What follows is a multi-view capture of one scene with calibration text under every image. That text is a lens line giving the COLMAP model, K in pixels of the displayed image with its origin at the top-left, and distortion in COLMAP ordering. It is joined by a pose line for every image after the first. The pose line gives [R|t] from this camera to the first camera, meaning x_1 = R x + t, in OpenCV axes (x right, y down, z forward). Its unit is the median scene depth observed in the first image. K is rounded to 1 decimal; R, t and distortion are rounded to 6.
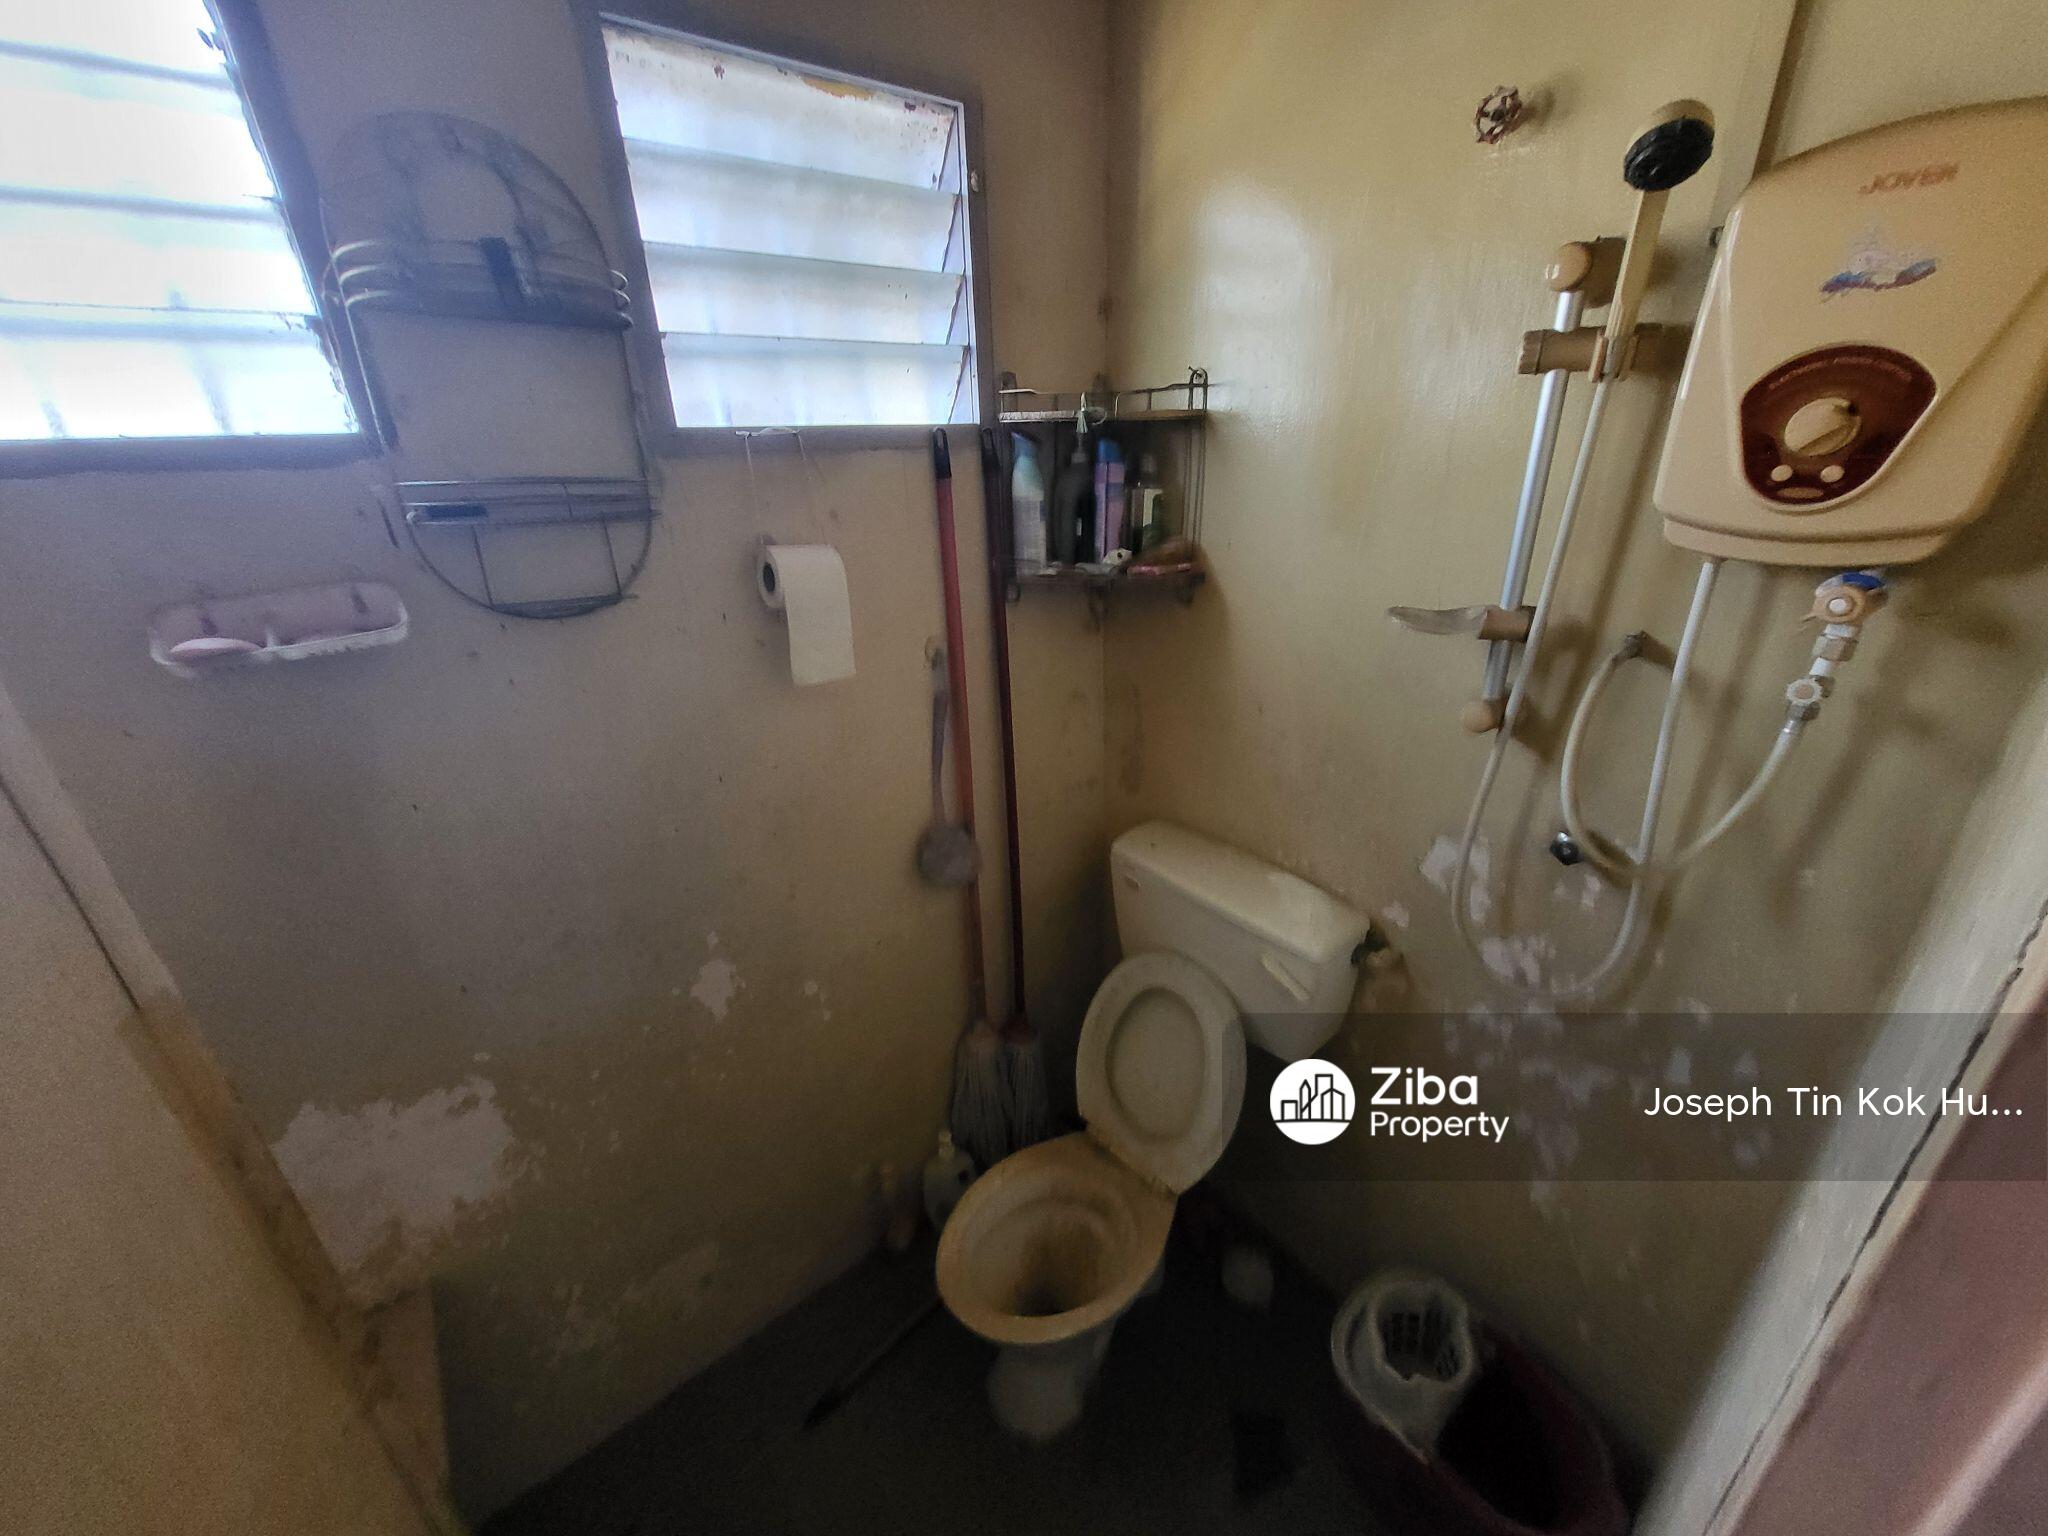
lens RADIAL K [[803.7, 0, 1039.4], [0, 803.7, 769.0], [0, 0, 1]] dist [0.009688, -0.010847]
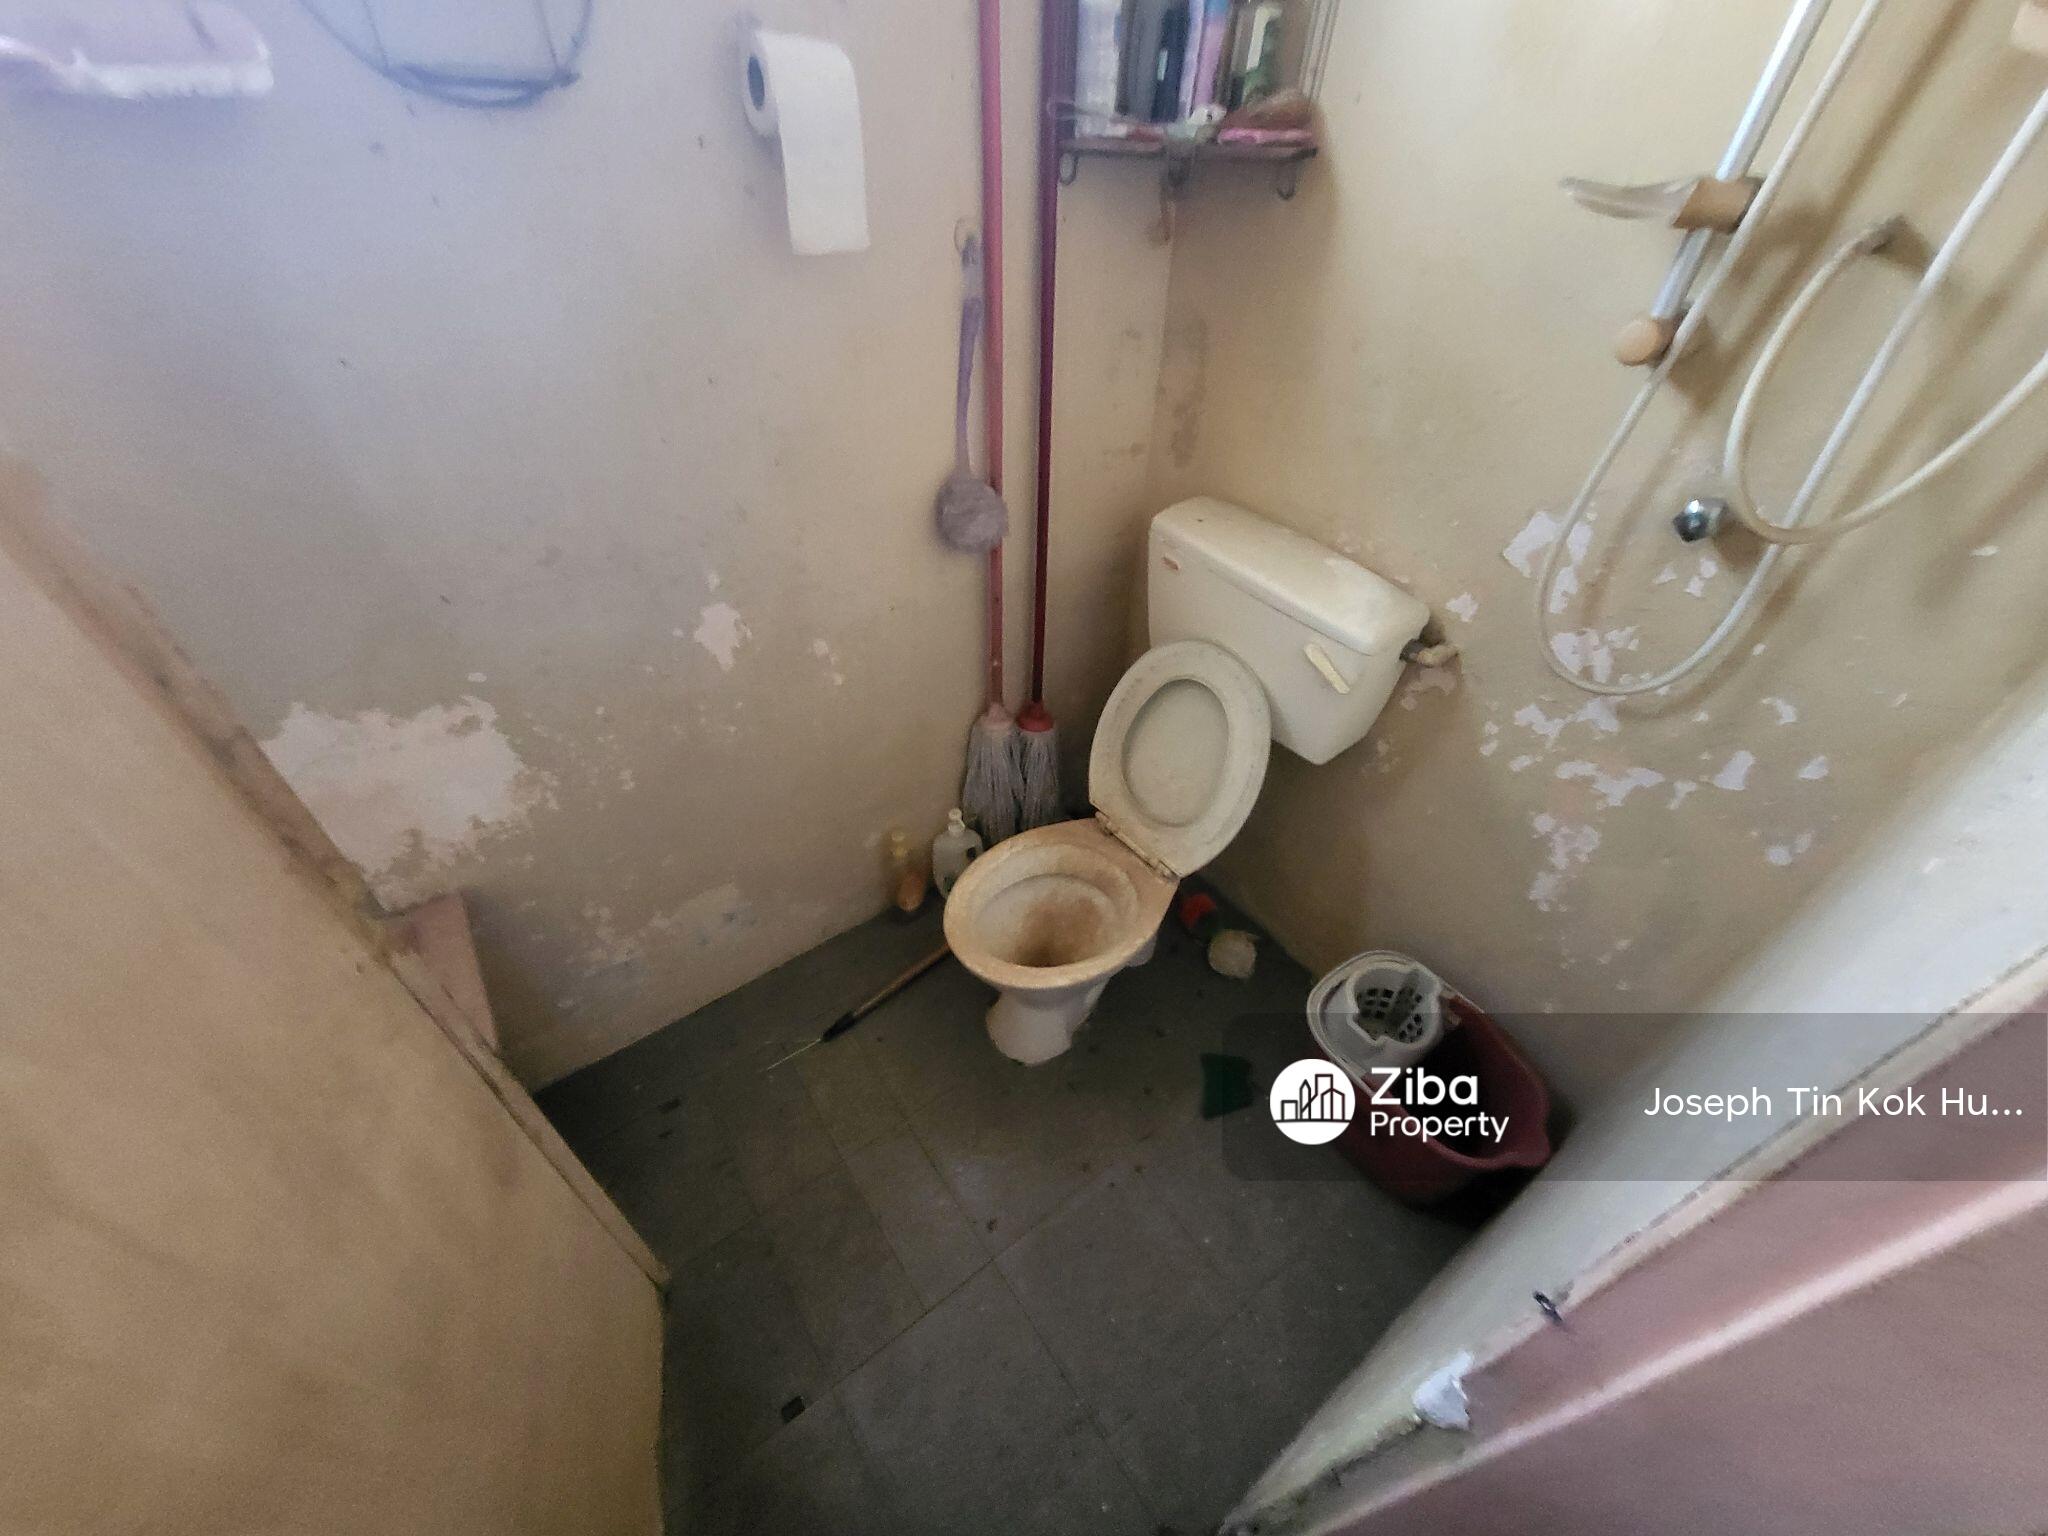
lens RADIAL K [[802.3, 0, 1040.6], [0, 802.3, 780.3], [0, 0, 1]] dist [0.000518, 0.000075]
pose [[0.997458, 0.071194, 0.002935, -0.019557], [-0.068422, 0.945504, 0.318339, 0.106137], [0.019889, -0.317731, 0.947972, 0.065640]]
